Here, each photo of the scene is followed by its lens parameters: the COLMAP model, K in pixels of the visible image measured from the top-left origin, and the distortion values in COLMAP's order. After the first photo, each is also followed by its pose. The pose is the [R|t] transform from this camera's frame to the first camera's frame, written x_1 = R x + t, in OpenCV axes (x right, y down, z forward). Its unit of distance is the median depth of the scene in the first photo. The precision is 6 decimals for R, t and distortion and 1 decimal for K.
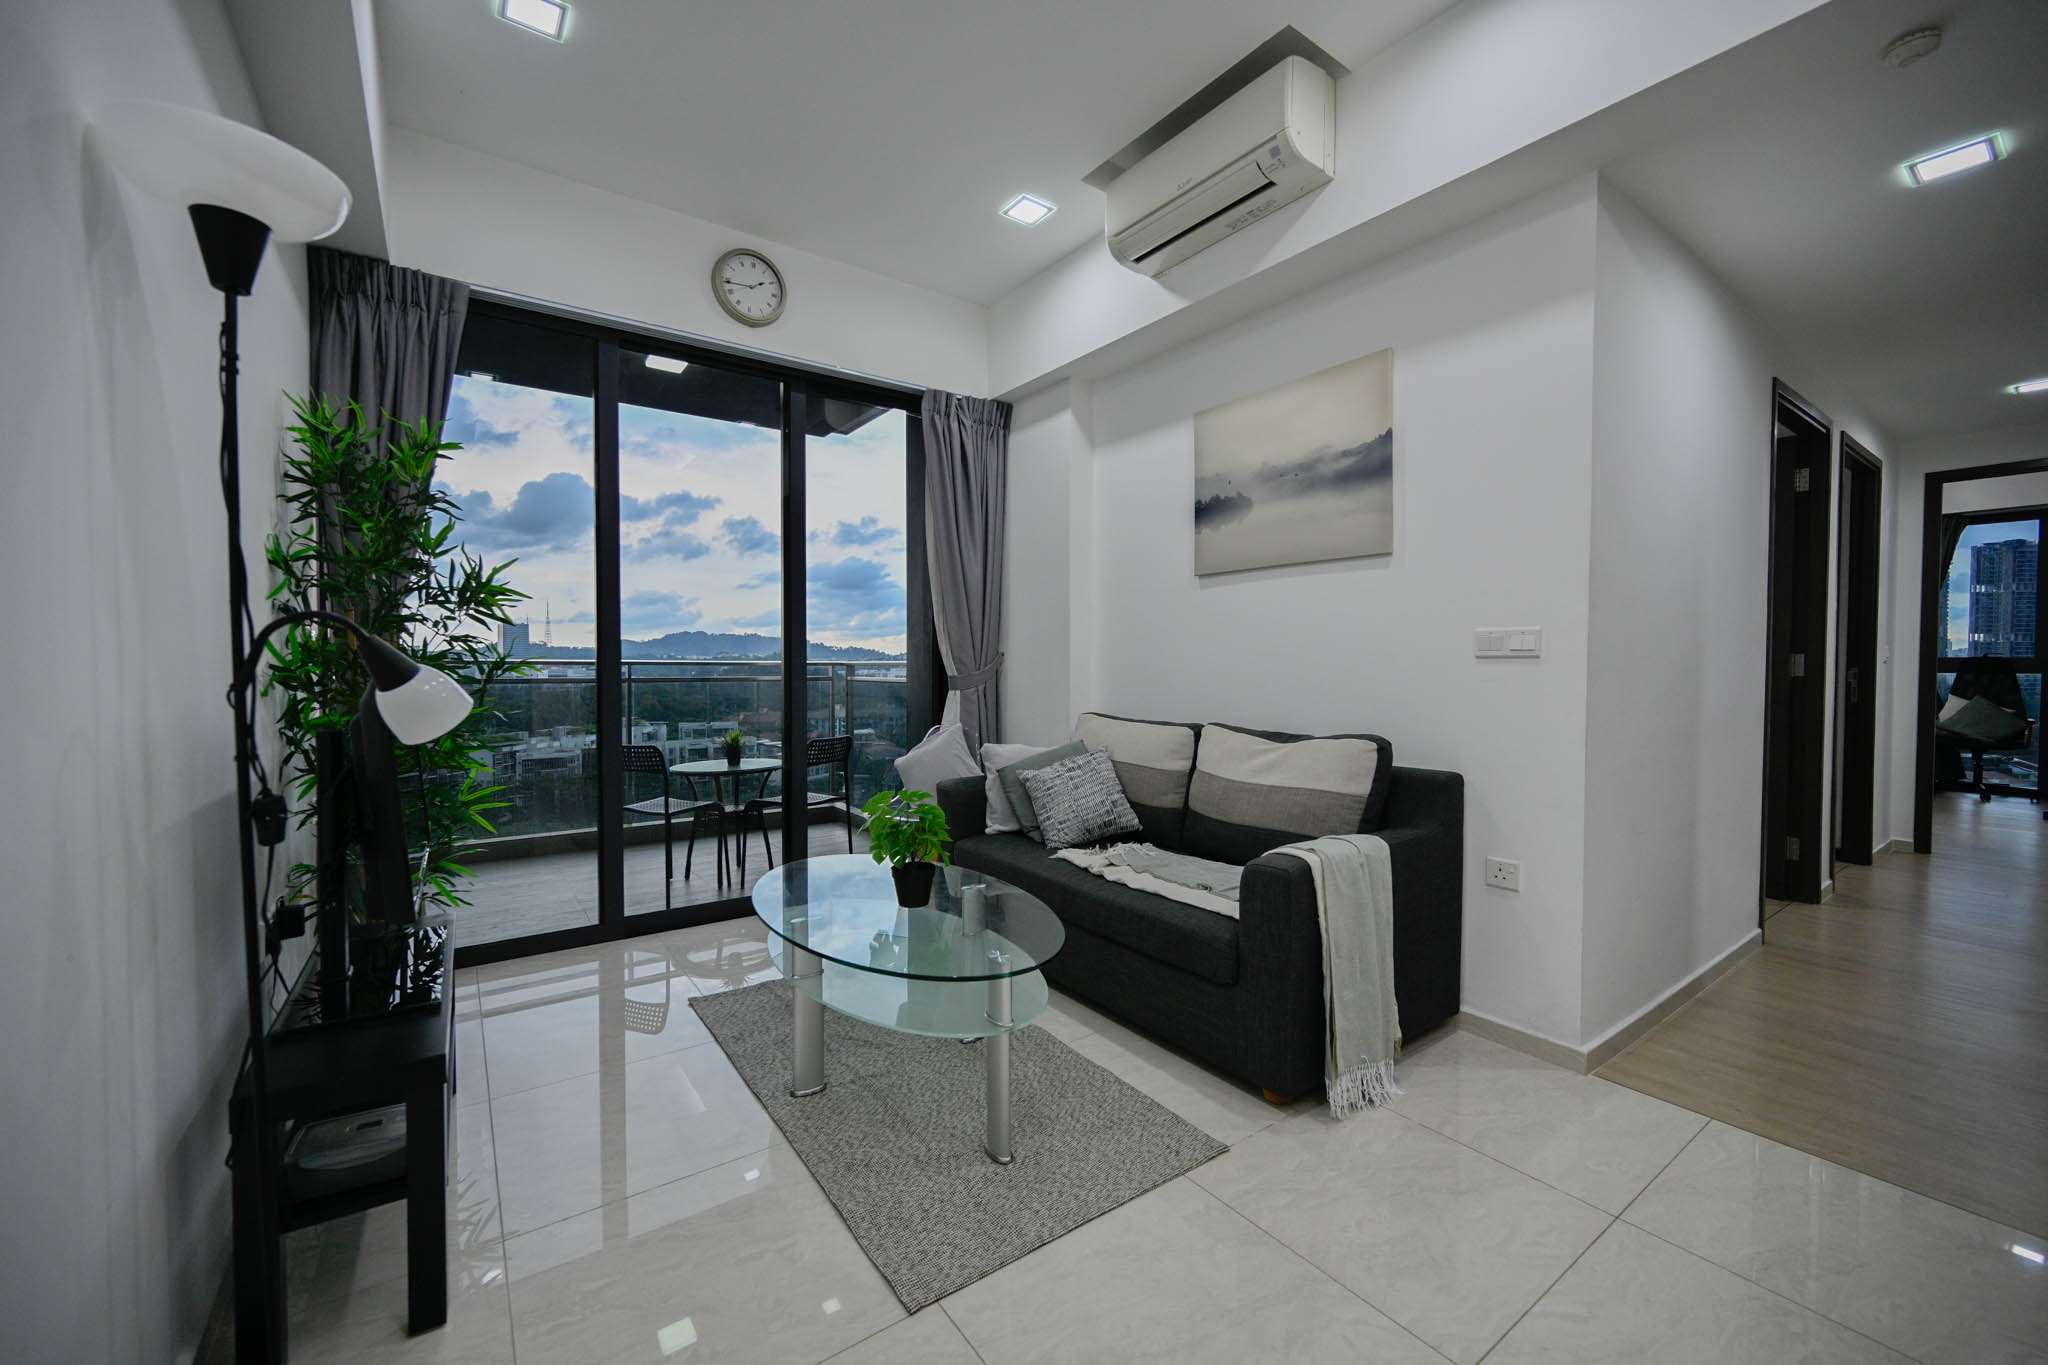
lens RADIAL K [[808.4, 0, 1022.9], [0, 808.4, 678.7], [0, 0, 1]] dist [-0.000153, -0.000080]
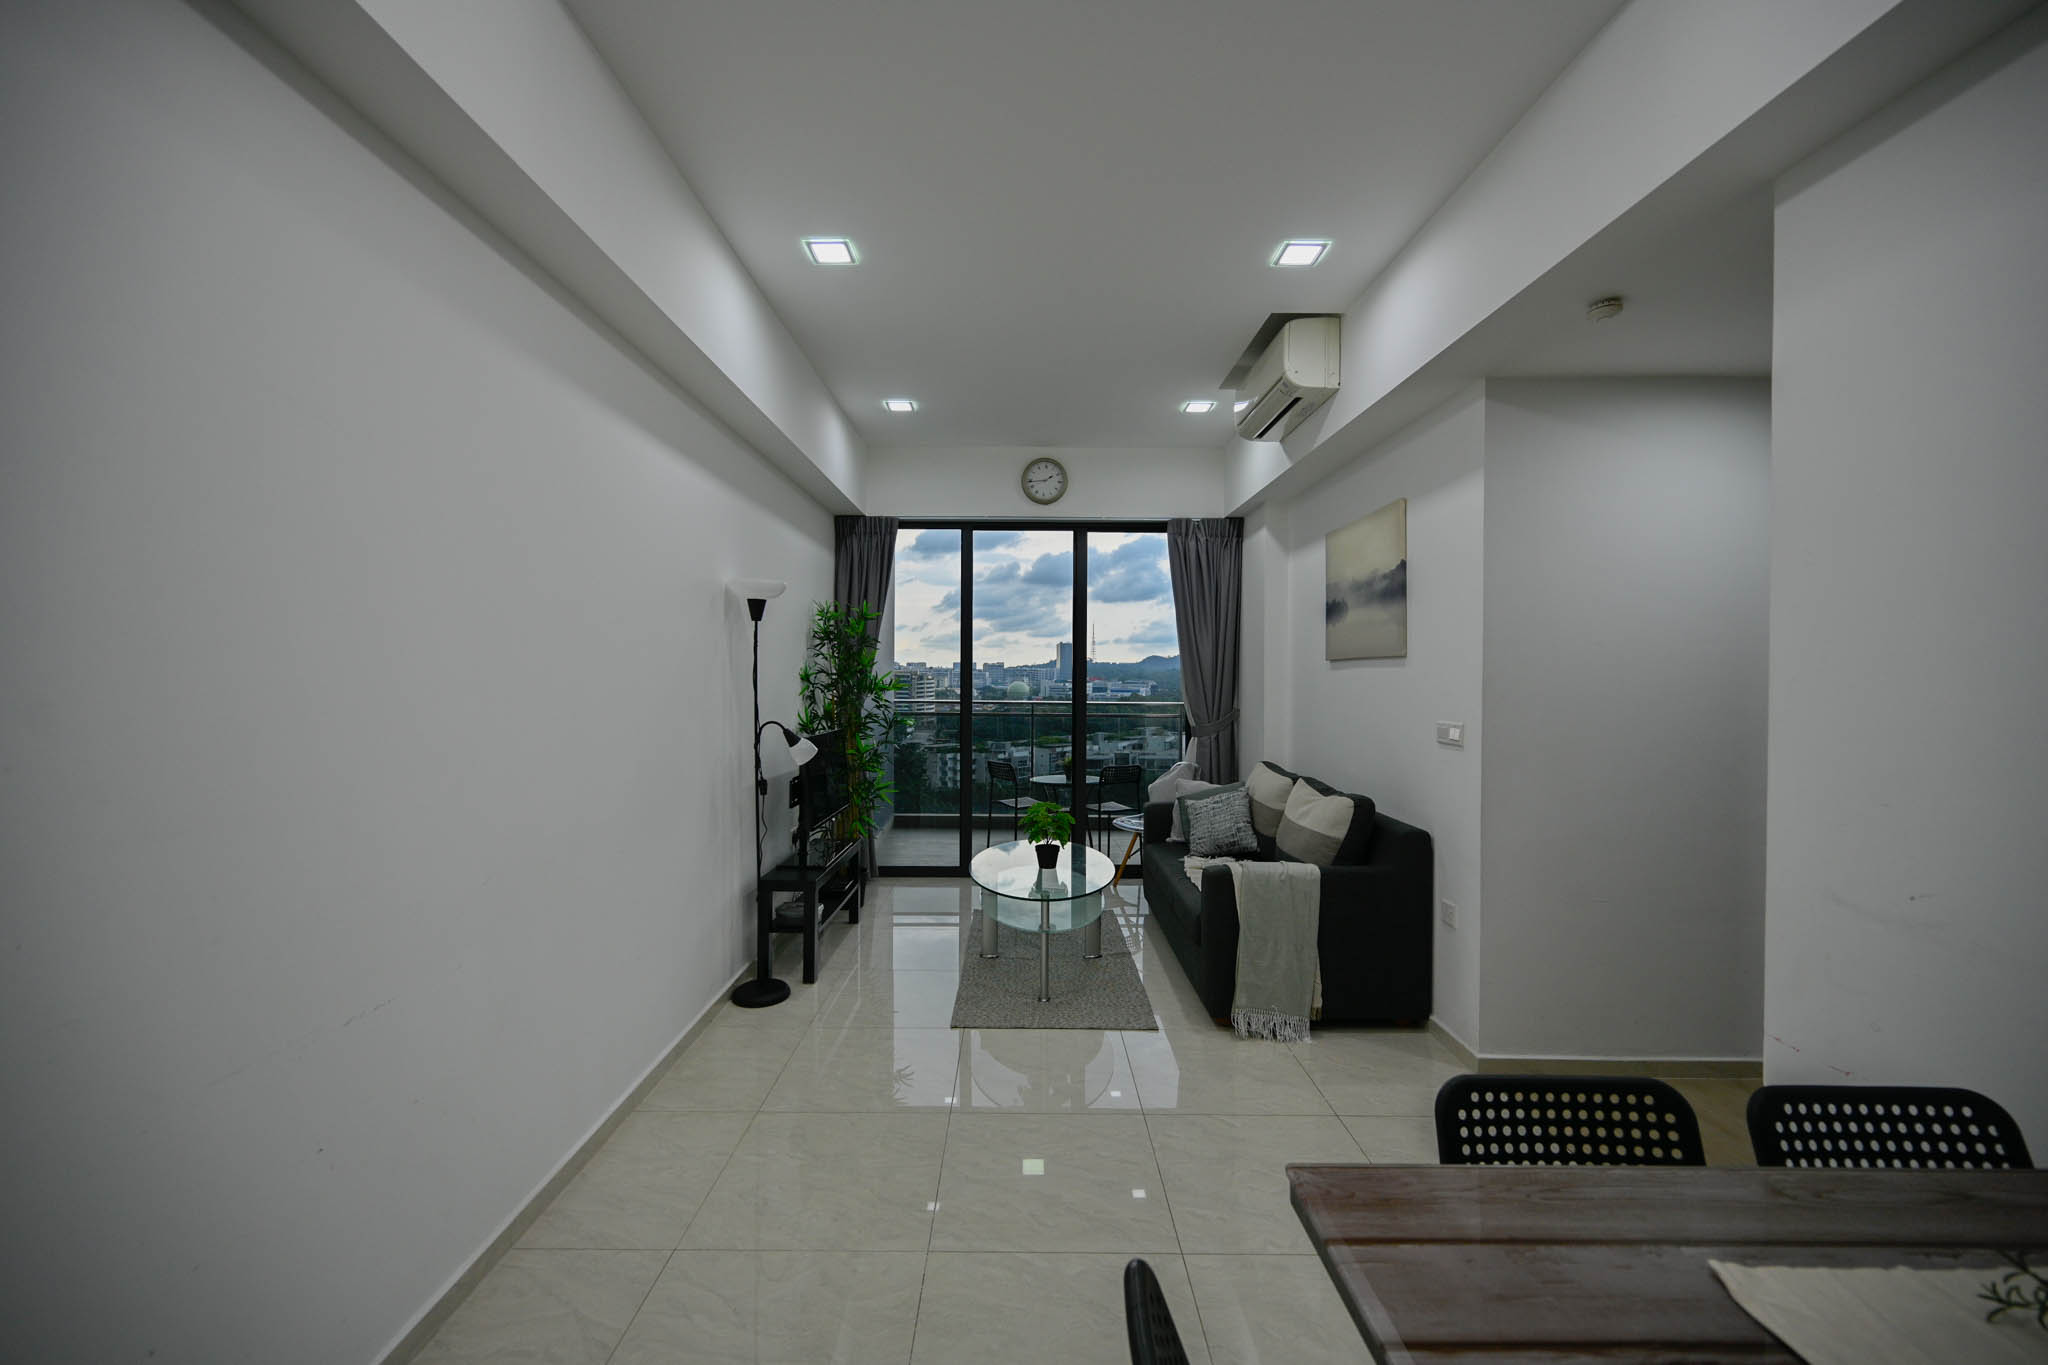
lens RADIAL K [[808.4, 0, 1022.9], [0, 808.4, 678.7], [0, 0, 1]] dist [-0.000153, -0.000080]
pose [[0.815377, 0.003301, -0.578921, 0.559548], [-0.013308, 0.999826, -0.013043, -0.074500], [0.578777, 0.018339, 0.815279, -0.320000]]
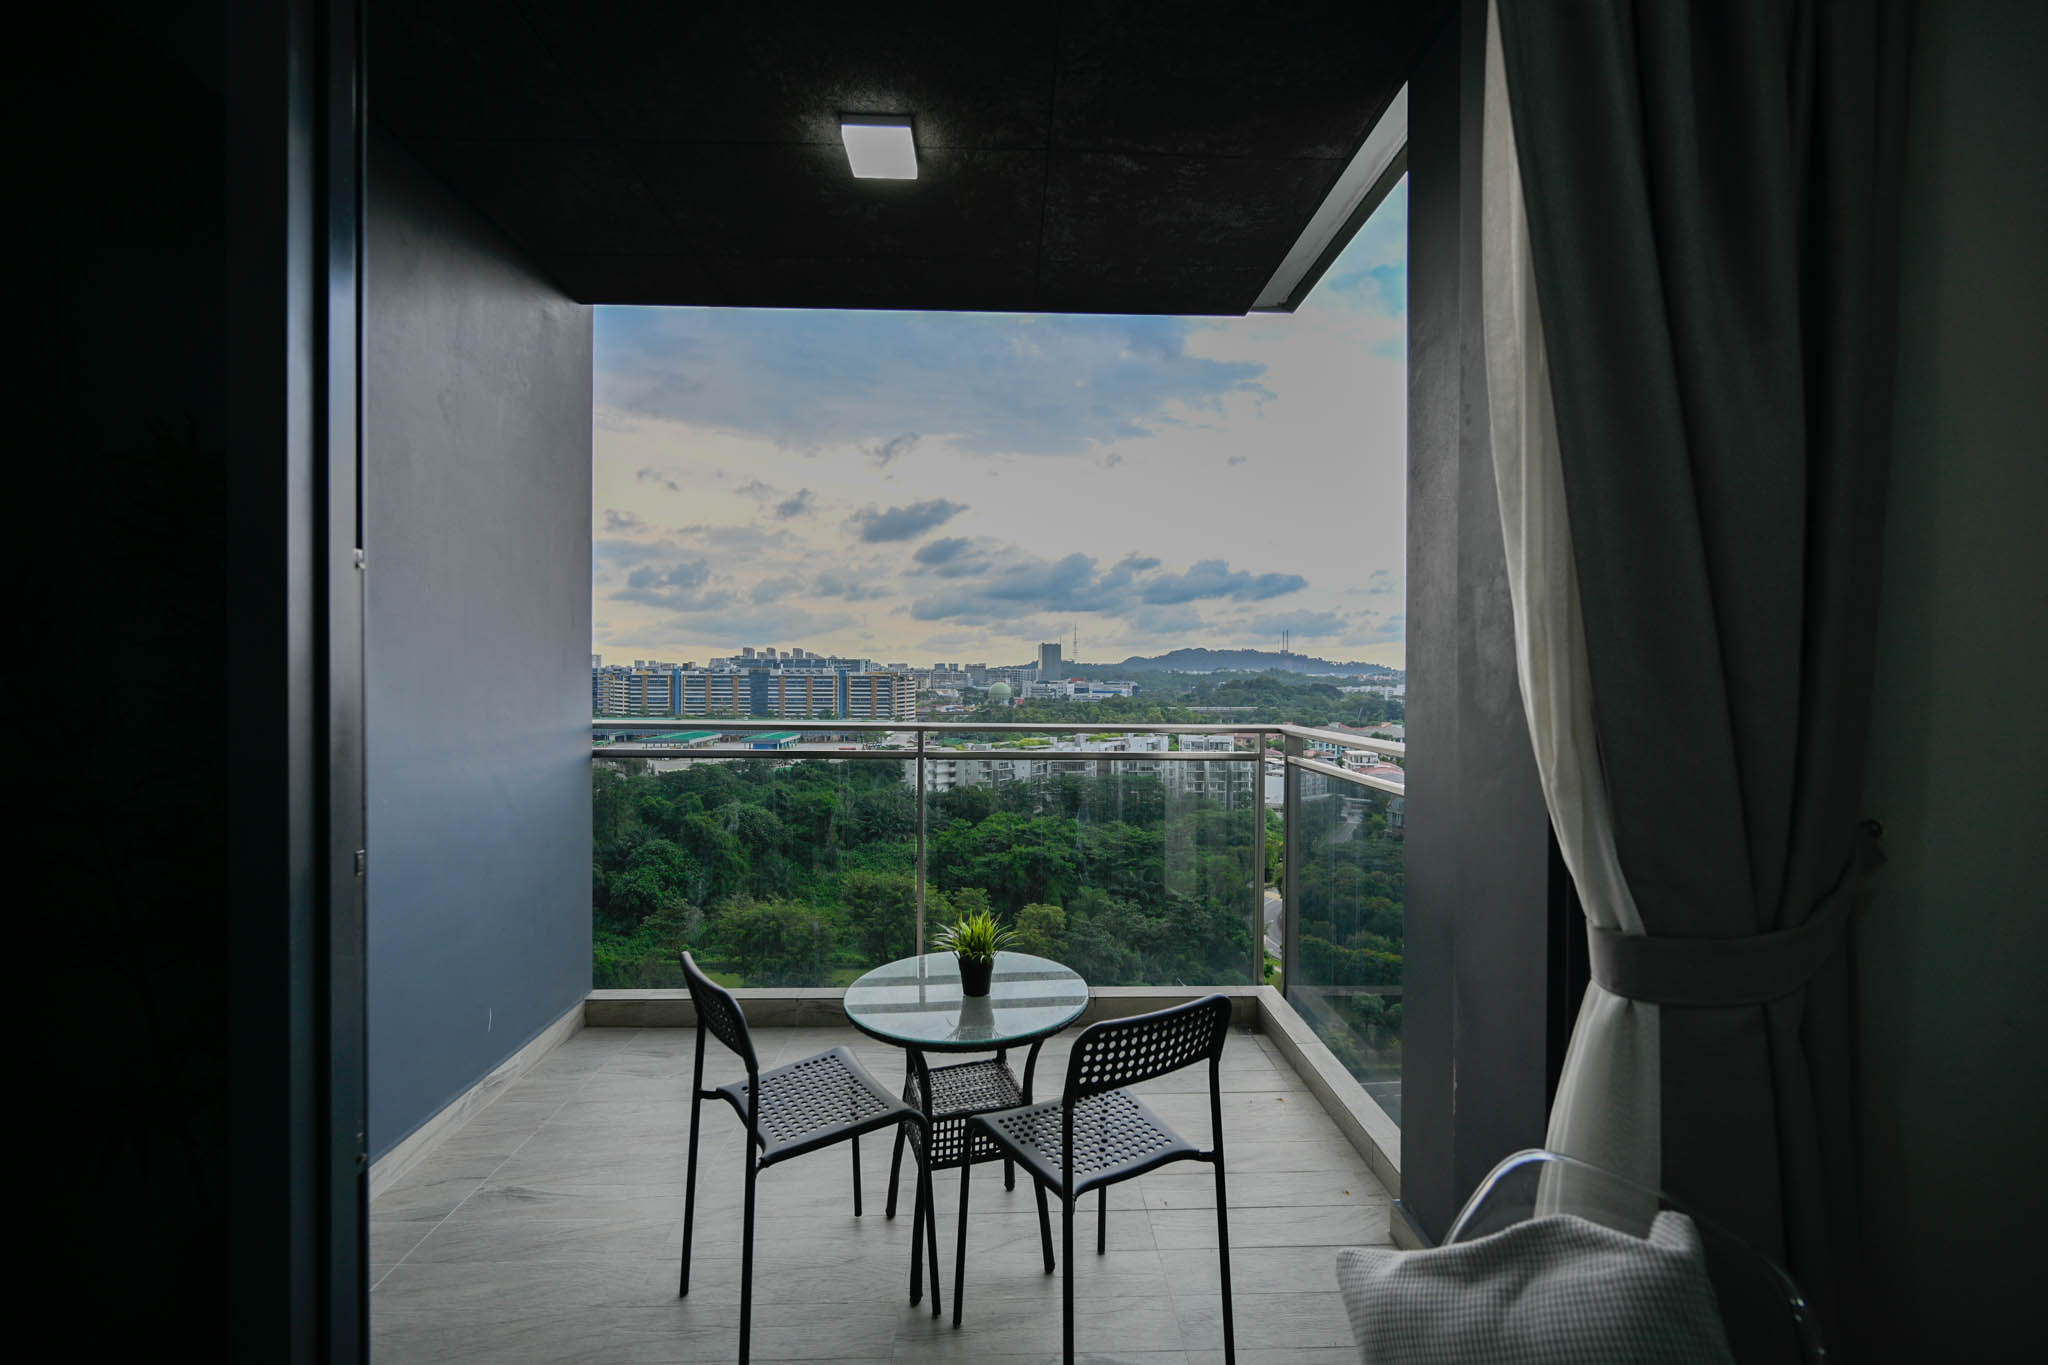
lens RADIAL K [[808.4, 0, 1022.9], [0, 808.4, 678.7], [0, 0, 1]] dist [-0.000153, -0.000080]
pose [[0.828208, 0.003903, -0.560408, -0.119352], [-0.014770, 0.999780, -0.014864, -0.081632], [0.560227, 0.020587, 0.828084, 0.874269]]
